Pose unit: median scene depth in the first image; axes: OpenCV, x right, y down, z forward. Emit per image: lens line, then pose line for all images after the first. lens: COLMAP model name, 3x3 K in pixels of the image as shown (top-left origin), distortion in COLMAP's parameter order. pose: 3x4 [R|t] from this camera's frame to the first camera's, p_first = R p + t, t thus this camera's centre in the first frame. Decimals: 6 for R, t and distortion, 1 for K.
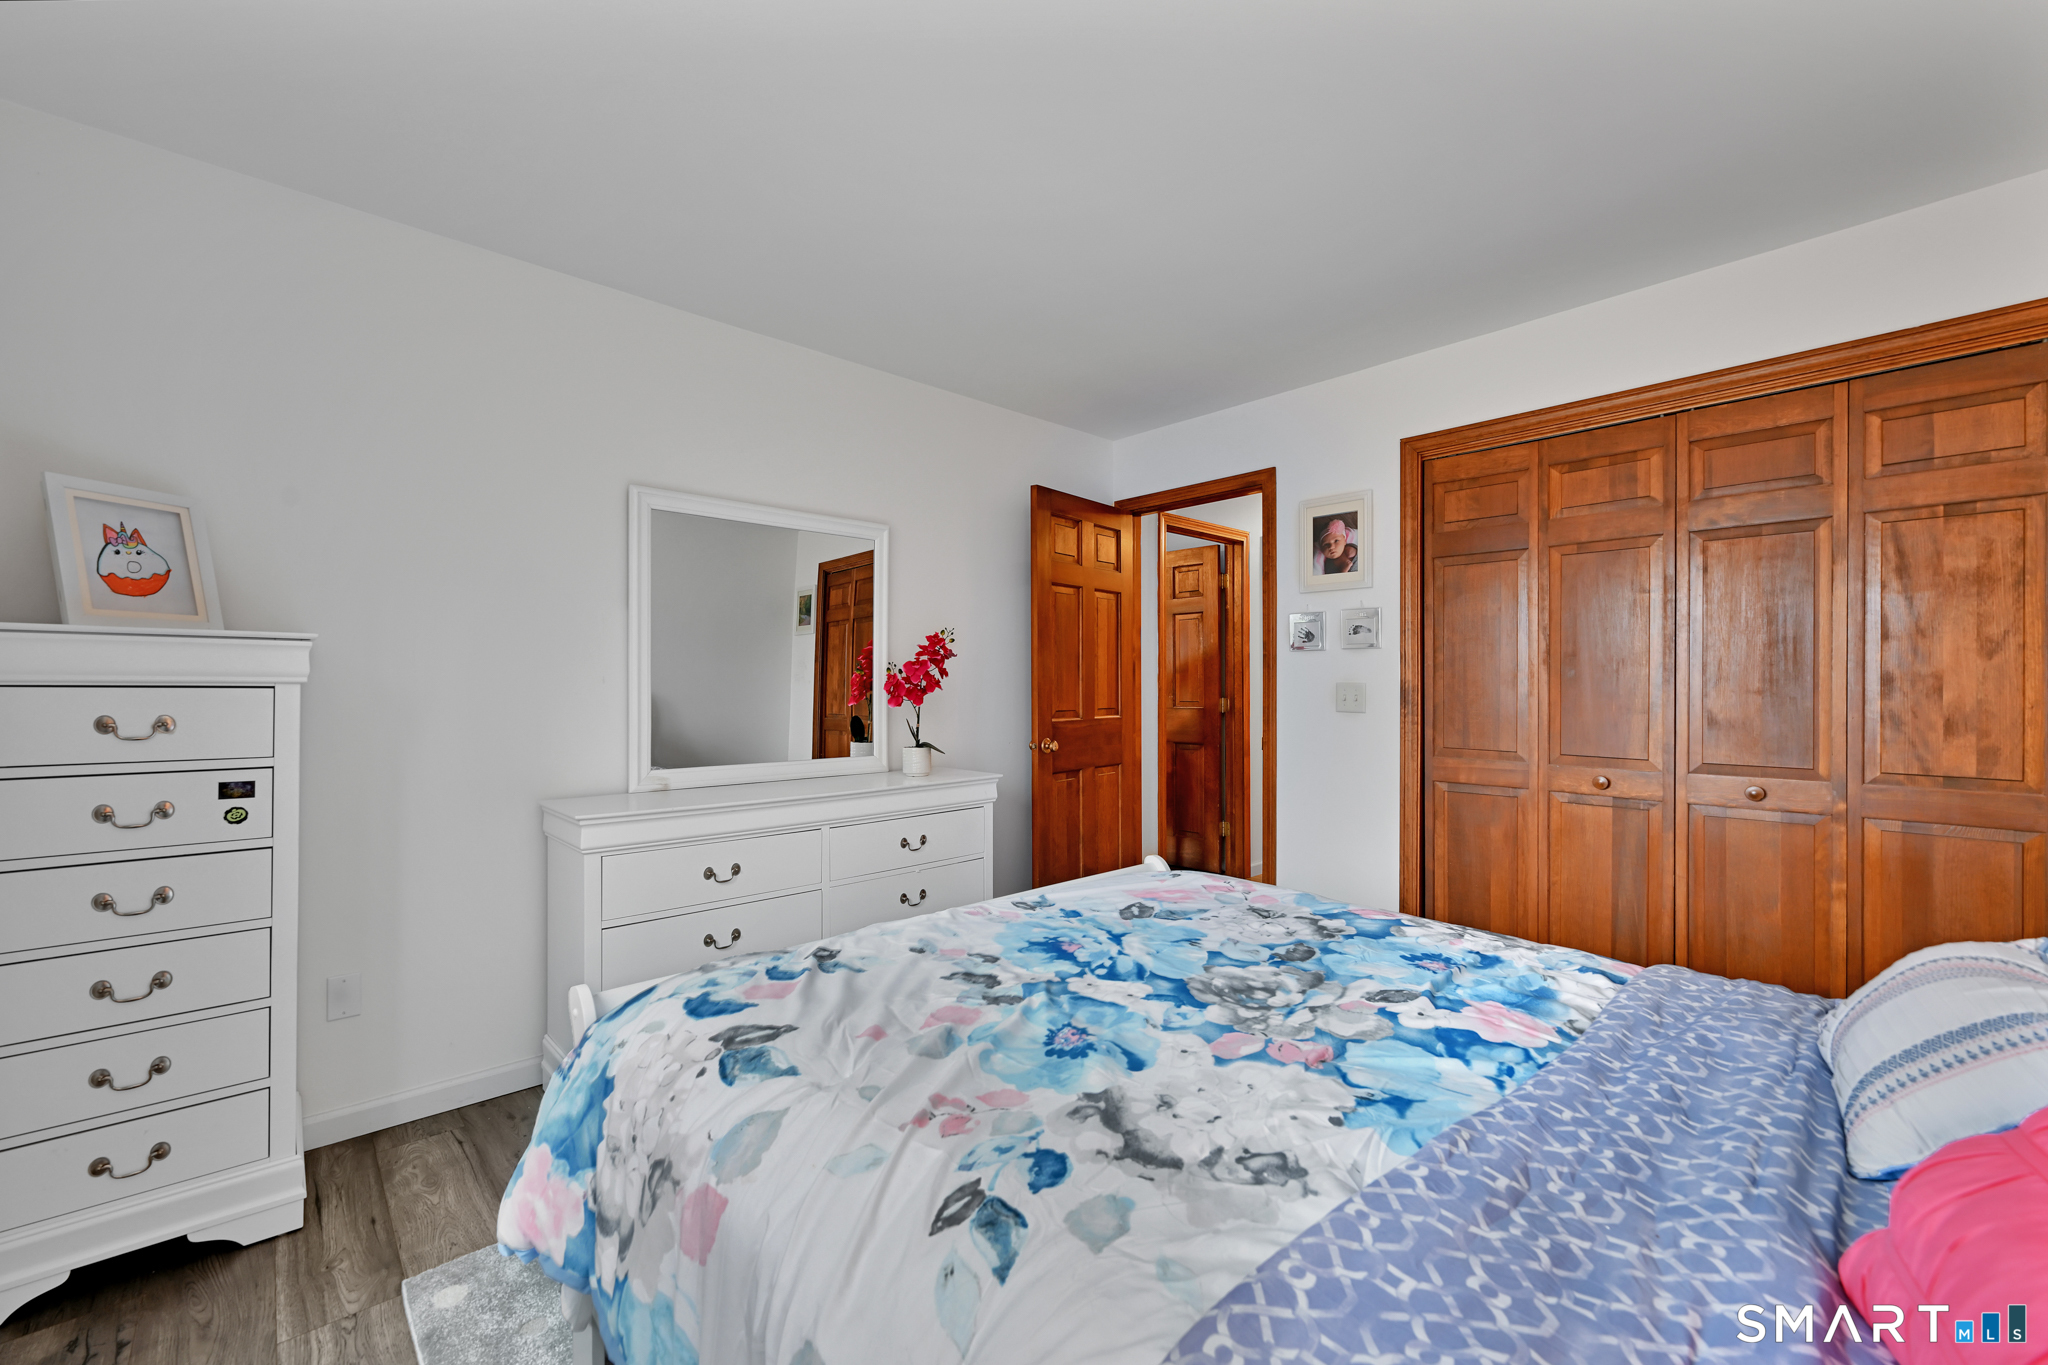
lens RADIAL K [[812.5, 0, 1018.7], [0, 812.5, 689.3], [0, 0, 1]] dist [-0.002348, 0.000209]
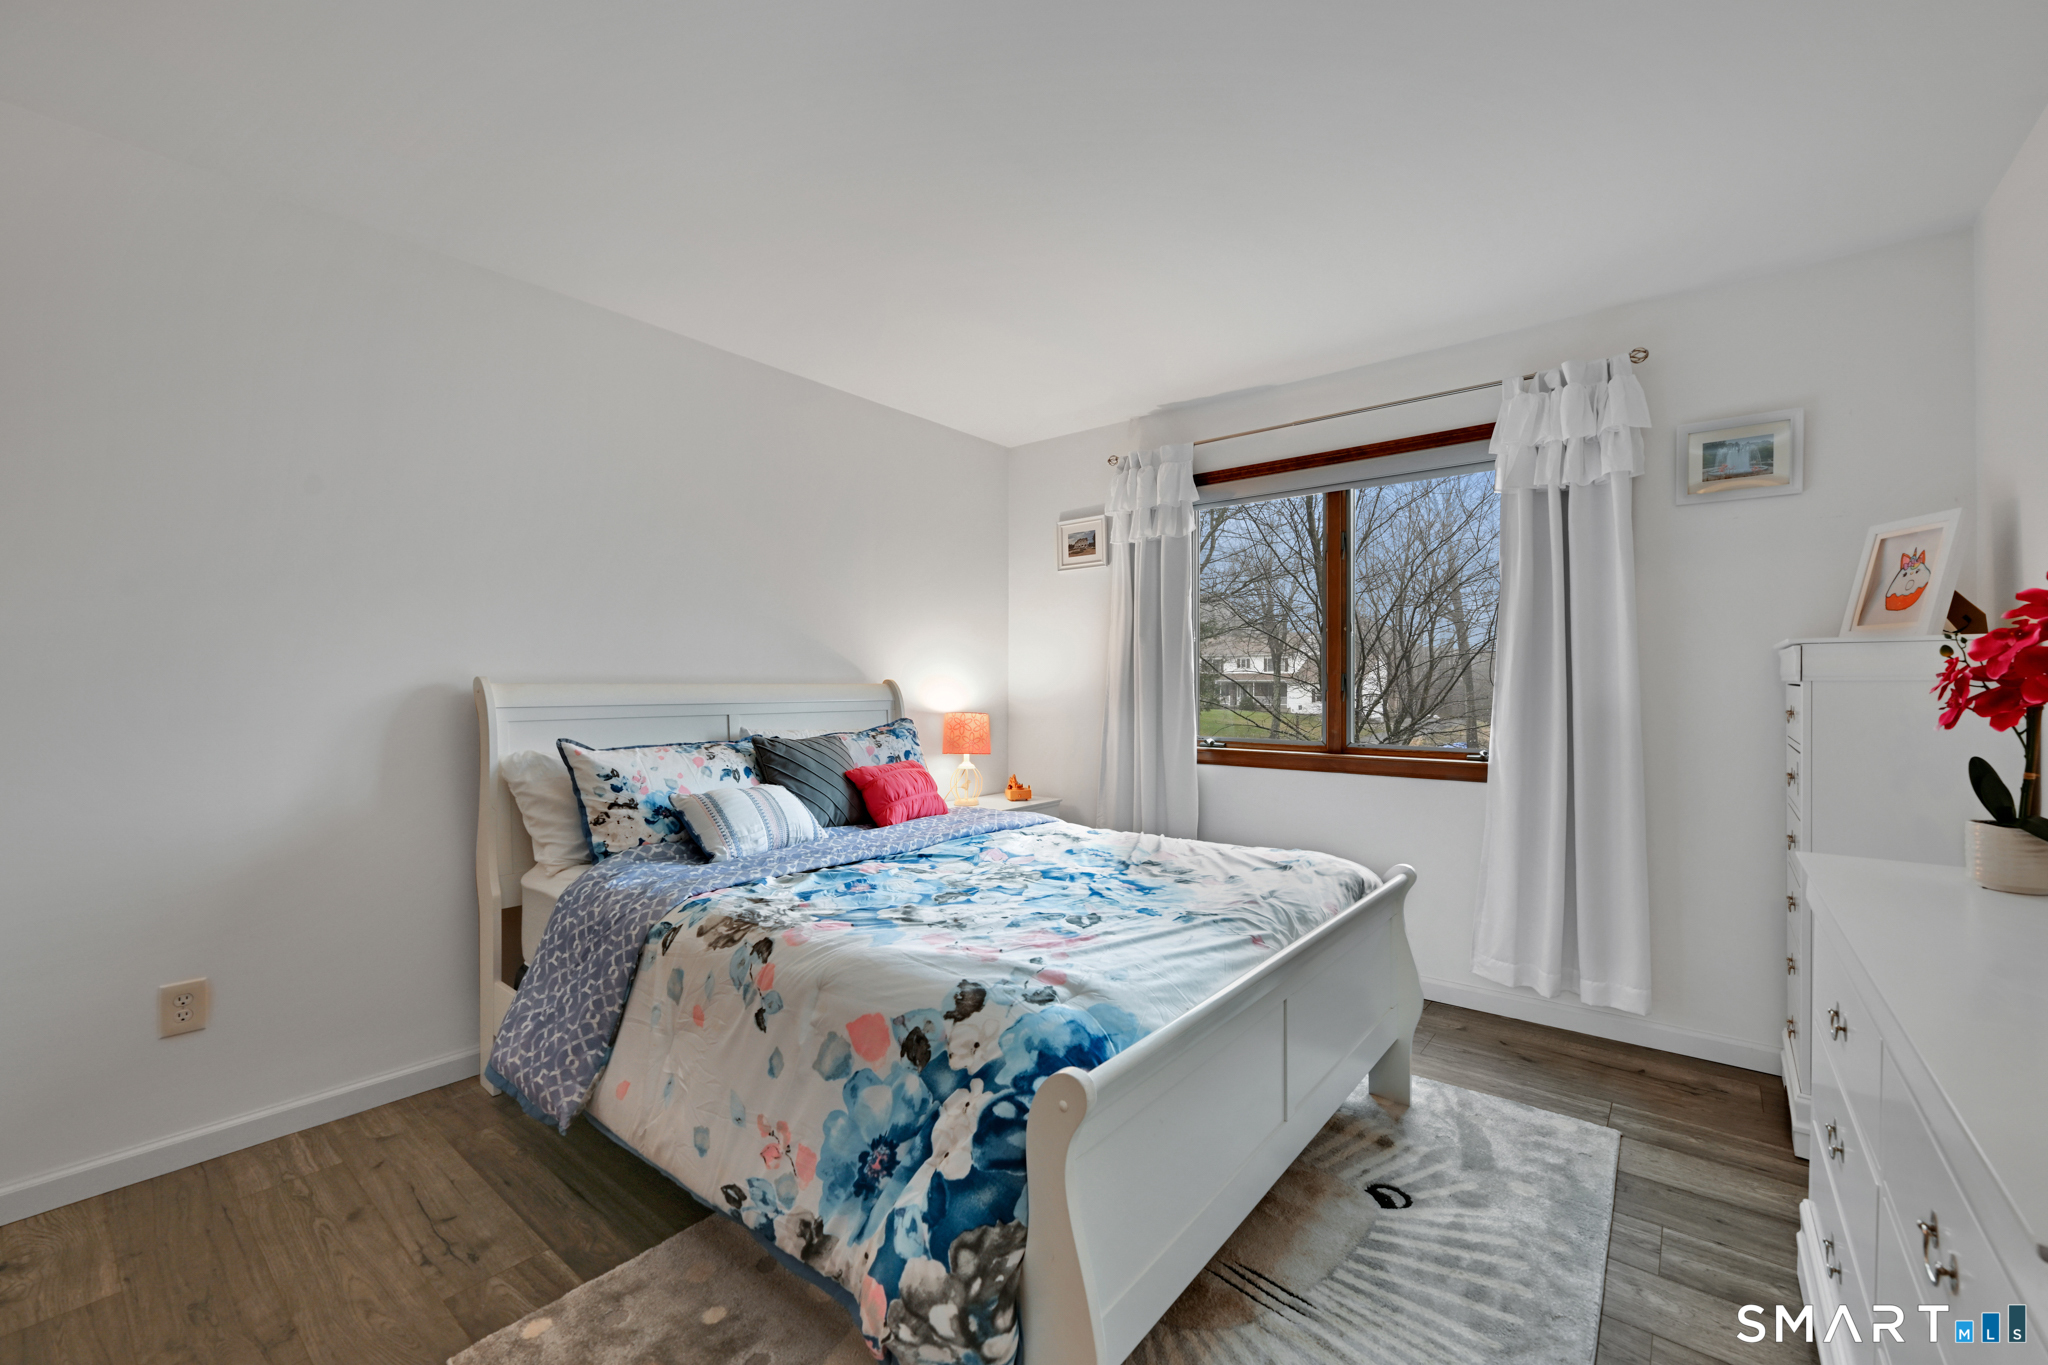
lens RADIAL K [[812.5, 0, 1029.8], [0, 812.5, 688.8], [0, 0, 1]] dist [-0.002348, 0.000209]
pose [[-0.990196, -0.007093, -0.139506, 0.368299], [-0.005801, 0.999936, -0.009663, 0.015341], [0.139566, -0.008759, -0.990174, 2.079258]]
